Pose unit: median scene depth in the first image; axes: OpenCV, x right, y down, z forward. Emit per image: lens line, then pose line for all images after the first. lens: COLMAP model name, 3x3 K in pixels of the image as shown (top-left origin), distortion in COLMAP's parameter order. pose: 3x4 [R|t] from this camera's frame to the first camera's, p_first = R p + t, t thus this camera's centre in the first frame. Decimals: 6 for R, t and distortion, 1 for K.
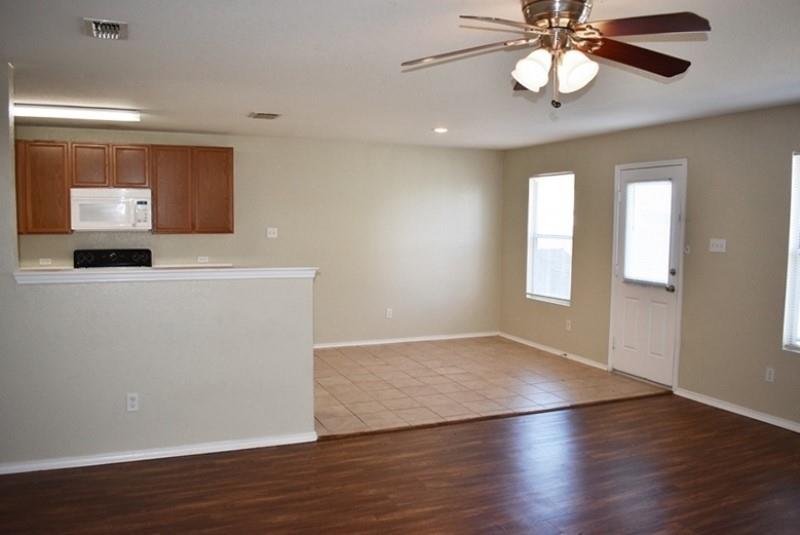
lens RADIAL K [[645.4, 0, 412.4], [0, 645.4, 270.2], [0, 0, 1]] dist [-0.092610, 0.013691]
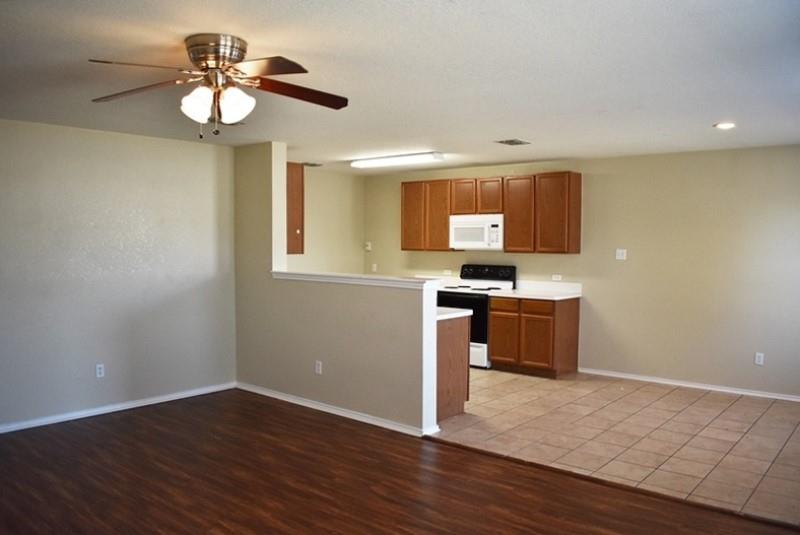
lens RADIAL K [[645.4, 0, 402.7], [0, 645.4, 267.4], [0, 0, 1]] dist [-0.092610, 0.013691]
pose [[0.442052, 0.030712, -0.896464, 0.623061], [-0.072867, 0.997340, -0.001763, -0.016236], [0.894025, 0.066102, 0.443114, 0.353379]]
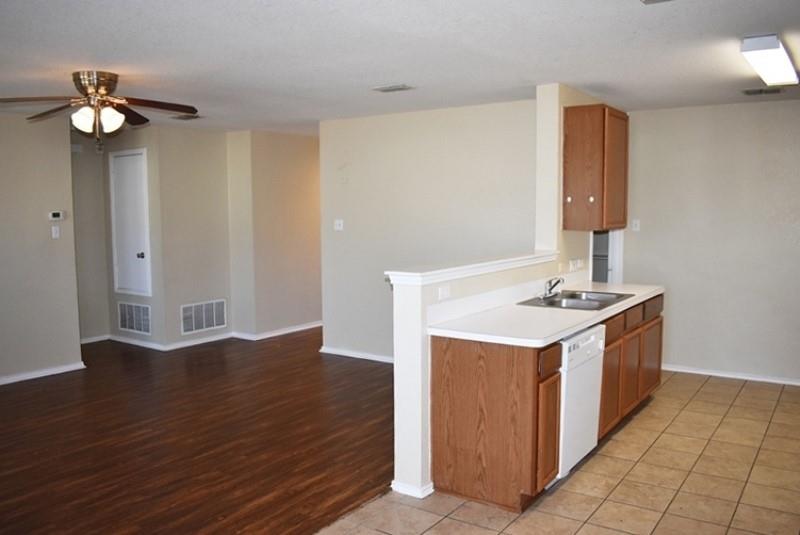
lens RADIAL K [[645.4, 0, 394.1], [0, 645.4, 270.0], [0, 0, 1]] dist [-0.092610, 0.013691]
pose [[-0.858311, 0.049110, -0.510774, 0.180392], [-0.037735, 0.986673, 0.158278, -0.096261], [0.511740, 0.155126, -0.845019, 1.239915]]
